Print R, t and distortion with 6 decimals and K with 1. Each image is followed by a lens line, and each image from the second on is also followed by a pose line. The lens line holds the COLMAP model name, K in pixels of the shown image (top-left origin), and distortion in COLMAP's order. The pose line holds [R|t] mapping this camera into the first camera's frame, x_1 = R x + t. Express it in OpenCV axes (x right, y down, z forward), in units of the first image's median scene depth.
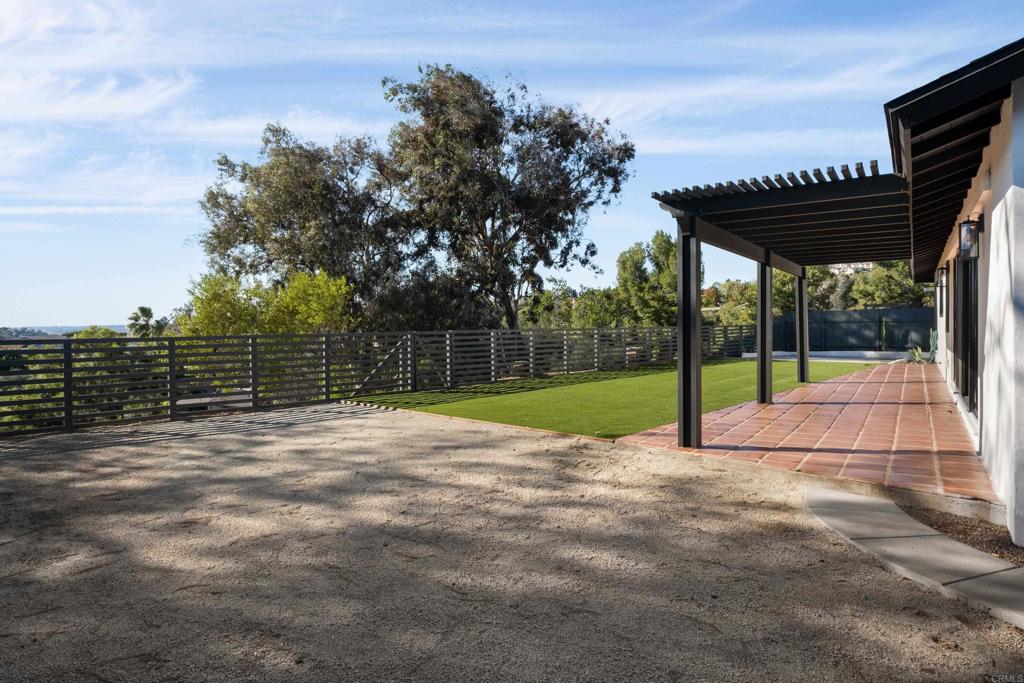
lens RADIAL K [[679.2, 0, 512.0], [0, 679.2, 341.5], [0, 0, 1]] dist [0.001076, 0.000771]
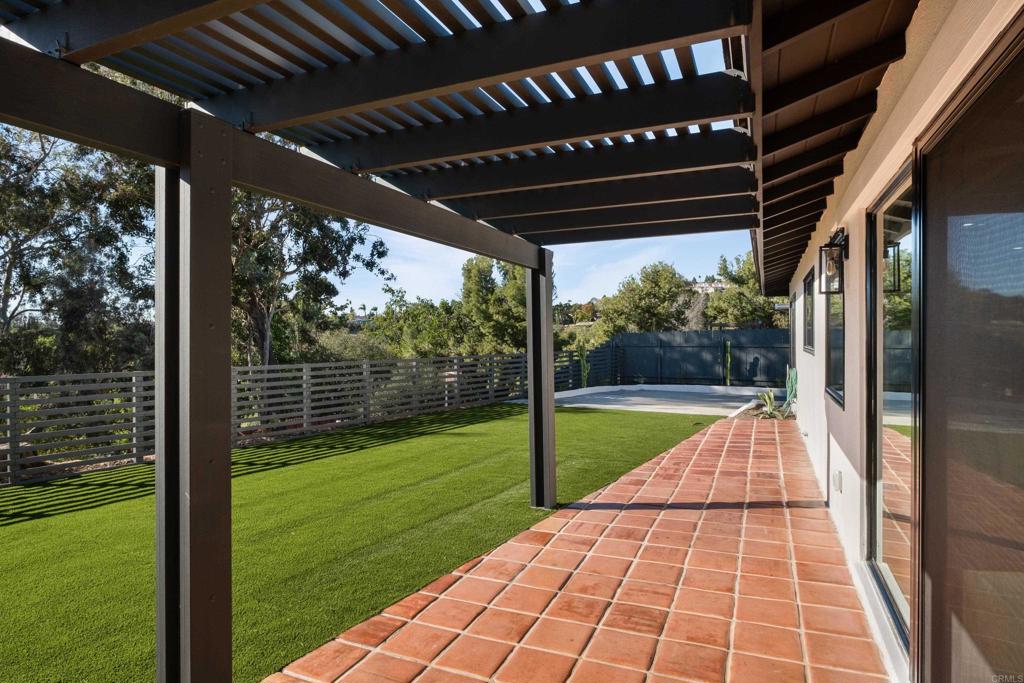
lens RADIAL K [[590.5, 0, 512.0], [0, 590.5, 341.5], [0, 0, 1]] dist [-0.001433, 0.000172]
pose [[0.991413, 0.009007, 0.130455, 0.179572], [-0.007777, 0.999920, -0.009934, -0.023118], [-0.130534, 0.008835, 0.991404, 0.303538]]
